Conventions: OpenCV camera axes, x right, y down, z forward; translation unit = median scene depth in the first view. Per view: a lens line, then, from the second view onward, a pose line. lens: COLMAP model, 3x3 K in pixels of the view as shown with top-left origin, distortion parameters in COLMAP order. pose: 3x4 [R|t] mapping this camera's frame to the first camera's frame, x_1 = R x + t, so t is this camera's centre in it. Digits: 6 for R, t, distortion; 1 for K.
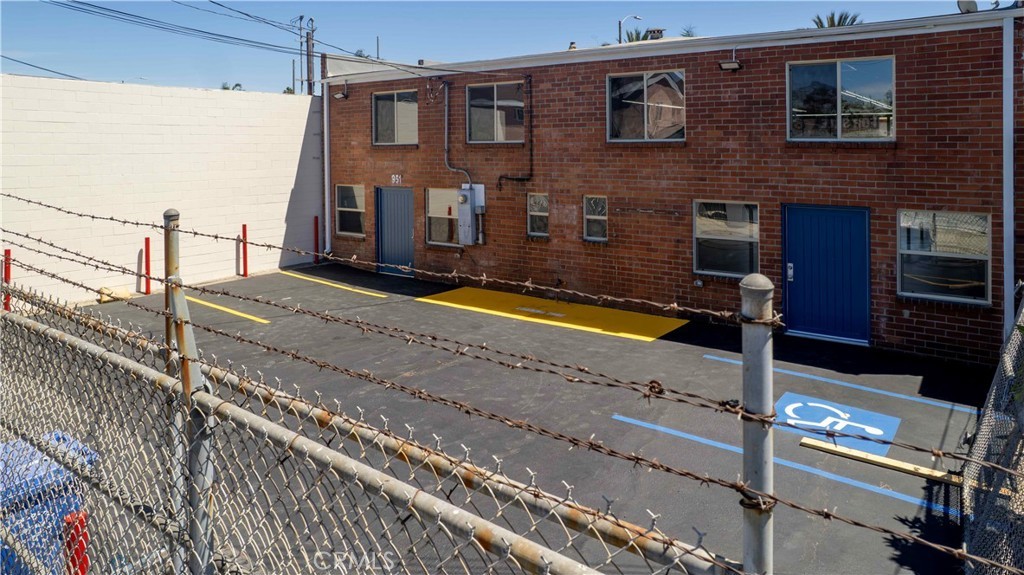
lens RADIAL K [[693.5, 0, 500.6], [0, 693.5, 182.3], [0, 0, 1]] dist [-0.047839, 0.029586]
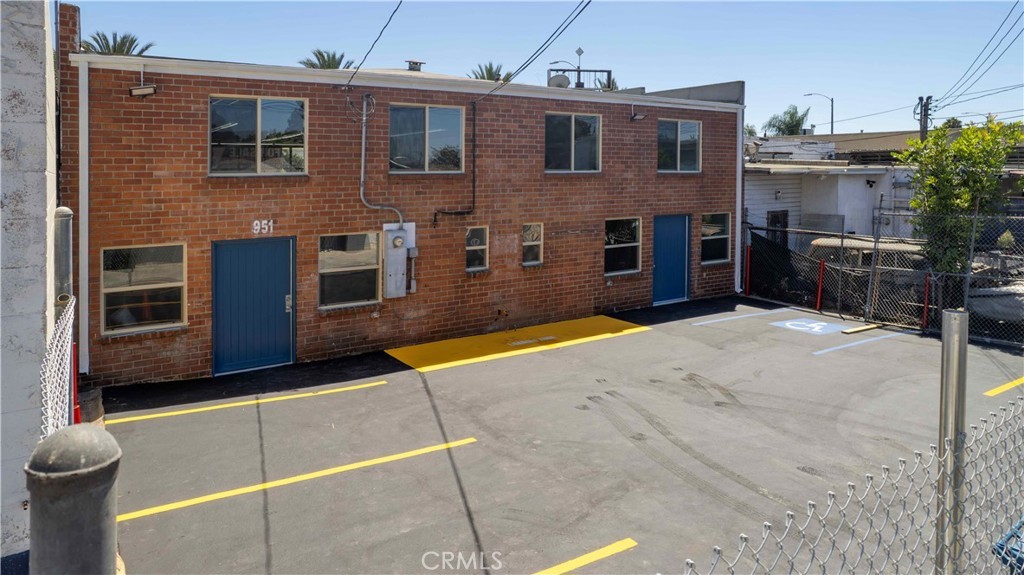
lens RADIAL K [[693.5, 0, 515.2], [0, 693.5, 200.6], [0, 0, 1]] dist [-0.047839, 0.029586]
pose [[0.308868, -0.044904, 0.950044, -0.937637], [0.043840, 0.998495, 0.032941, -0.054465], [-0.950094, 0.031475, 0.310372, 0.732267]]
